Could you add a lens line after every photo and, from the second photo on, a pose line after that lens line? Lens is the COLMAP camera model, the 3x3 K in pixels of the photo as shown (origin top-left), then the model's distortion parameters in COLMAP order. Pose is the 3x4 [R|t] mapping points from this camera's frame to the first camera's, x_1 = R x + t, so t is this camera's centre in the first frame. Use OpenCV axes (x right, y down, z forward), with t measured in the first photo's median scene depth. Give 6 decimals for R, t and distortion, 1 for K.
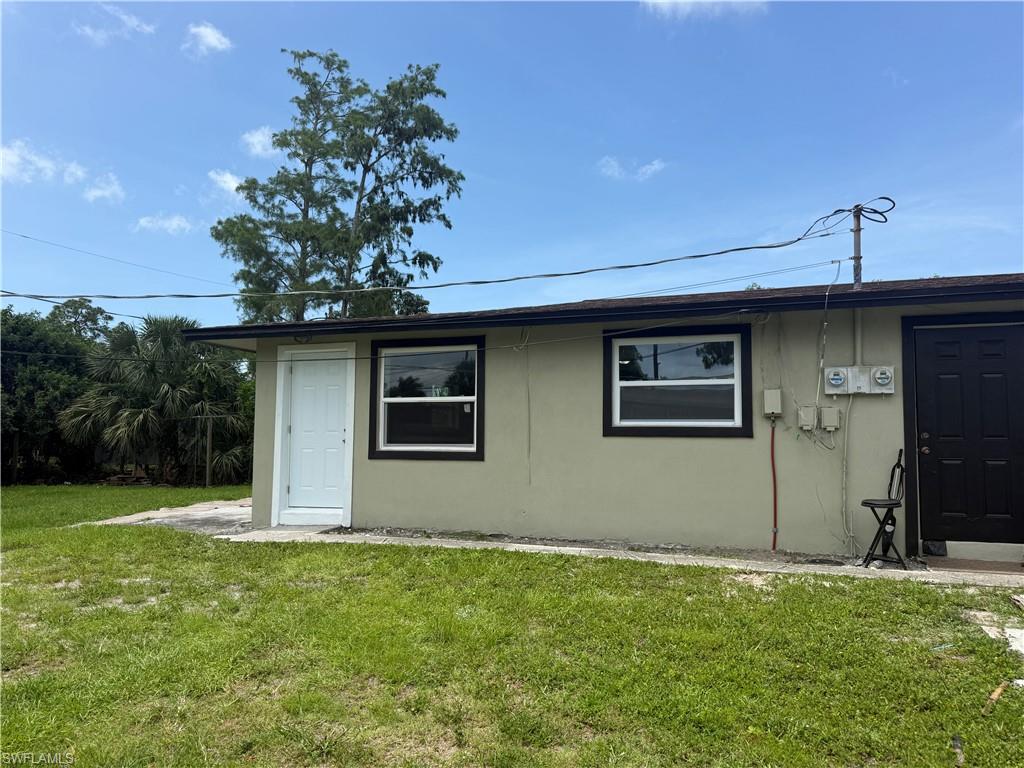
lens RADIAL K [[725.6, 0, 518.2], [0, 725.6, 387.2], [0, 0, 1]] dist [0.015011, -0.000357]
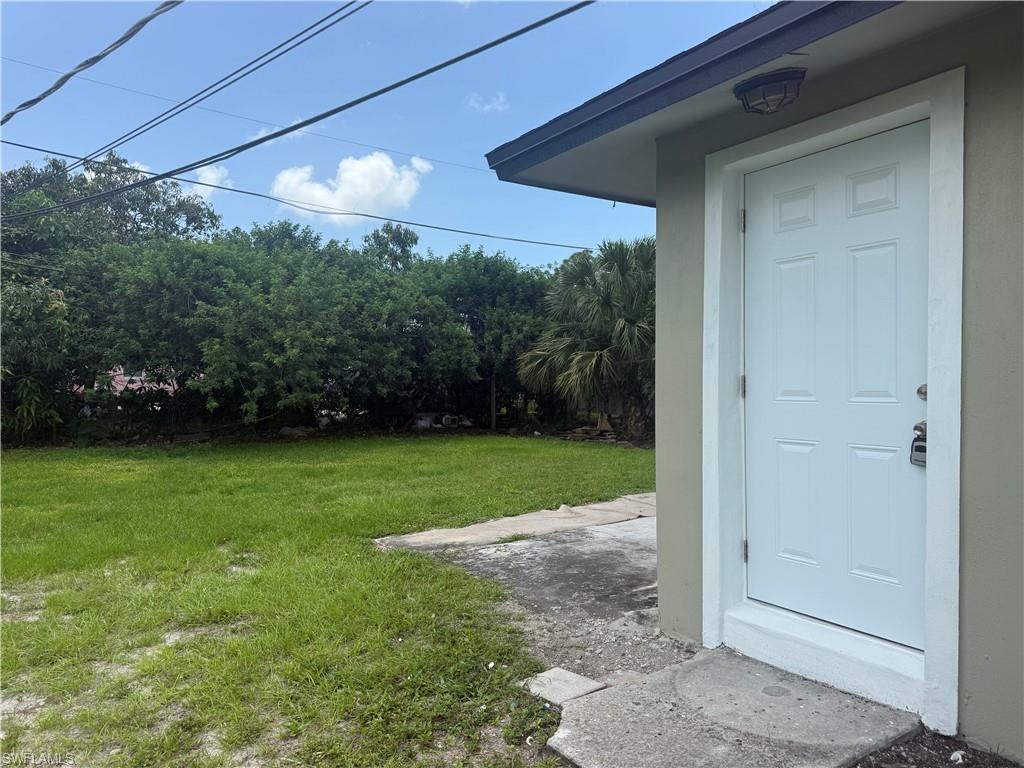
lens RADIAL K [[725.6, 0, 519.4], [0, 725.6, 384.7], [0, 0, 1]] dist [0.015011, -0.000357]
pose [[0.792126, 0.001757, -0.610355, -0.080882], [0.045116, 0.997092, 0.061422, 0.013224], [0.608688, -0.076191, 0.789743, 0.286738]]
